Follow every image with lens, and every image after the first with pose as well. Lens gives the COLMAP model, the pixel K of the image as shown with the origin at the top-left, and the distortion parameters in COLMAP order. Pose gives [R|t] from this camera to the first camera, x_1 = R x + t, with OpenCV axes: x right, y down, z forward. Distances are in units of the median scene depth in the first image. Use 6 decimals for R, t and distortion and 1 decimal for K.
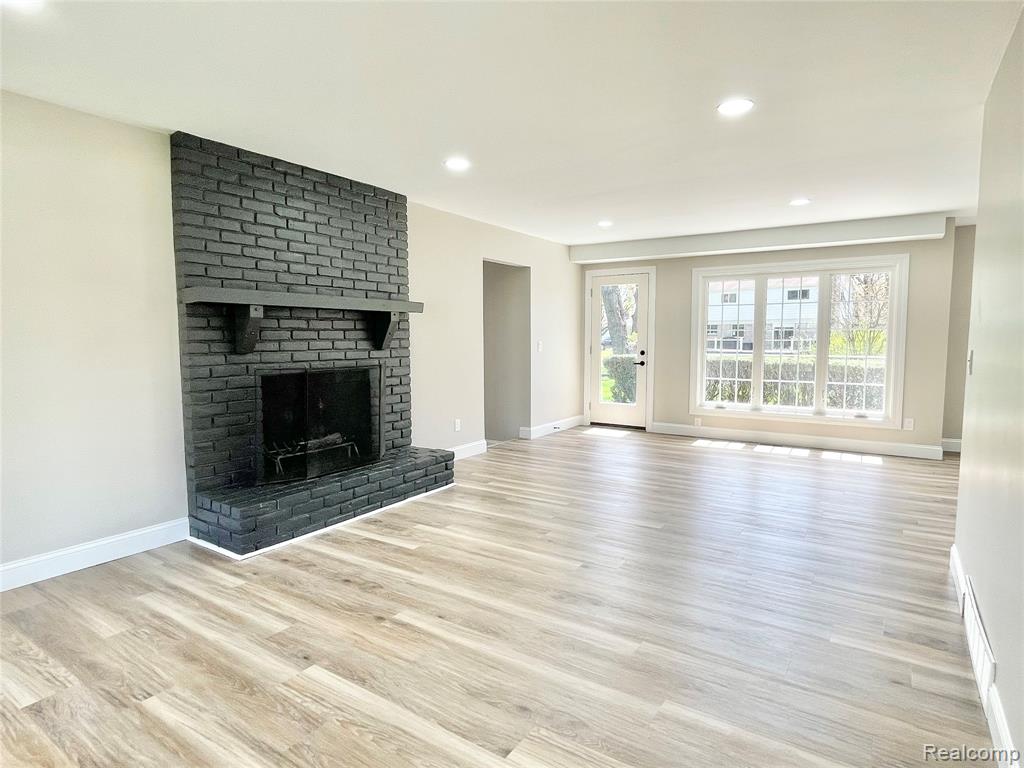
lens RADIAL K [[577.6, 0, 506.3], [0, 577.6, 382.5], [0, 0, 1]] dist [-0.004439, -0.001448]
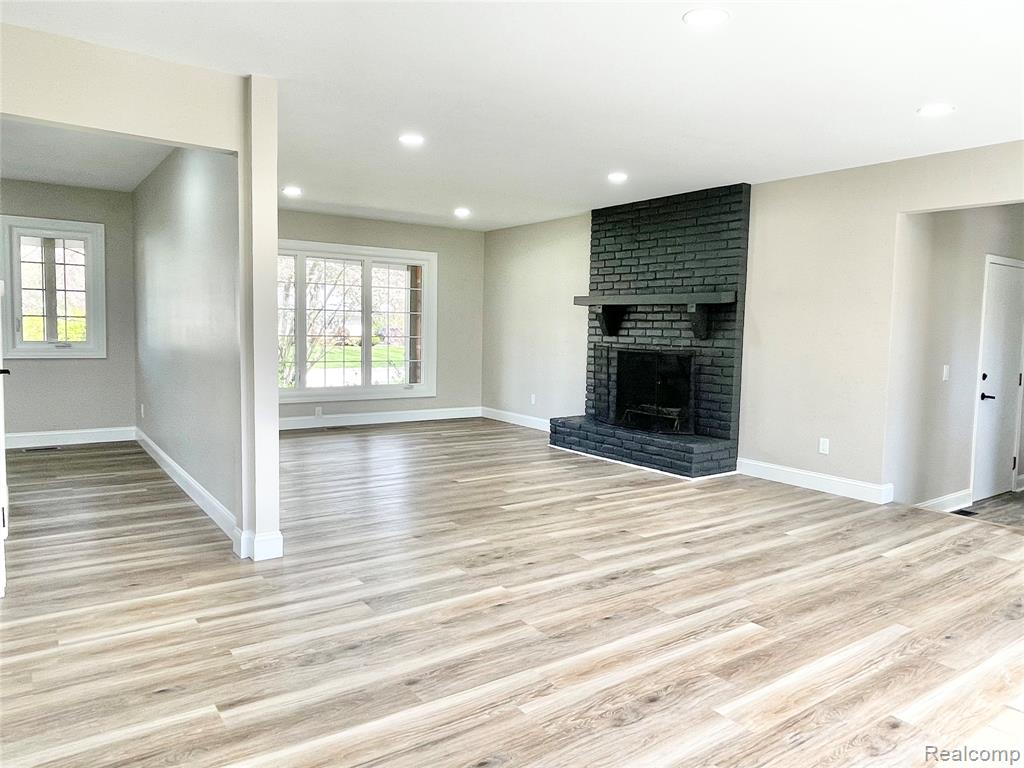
lens RADIAL K [[704.0, 0, 515.6], [0, 704.0, 385.2], [0, 0, 1]] dist [0.000999, -0.008079]
pose [[-0.351477, 0.073277, -0.933324, 1.162350], [-0.097819, 0.988601, 0.114454, -0.091330], [0.931072, 0.131525, -0.340302, 1.170114]]
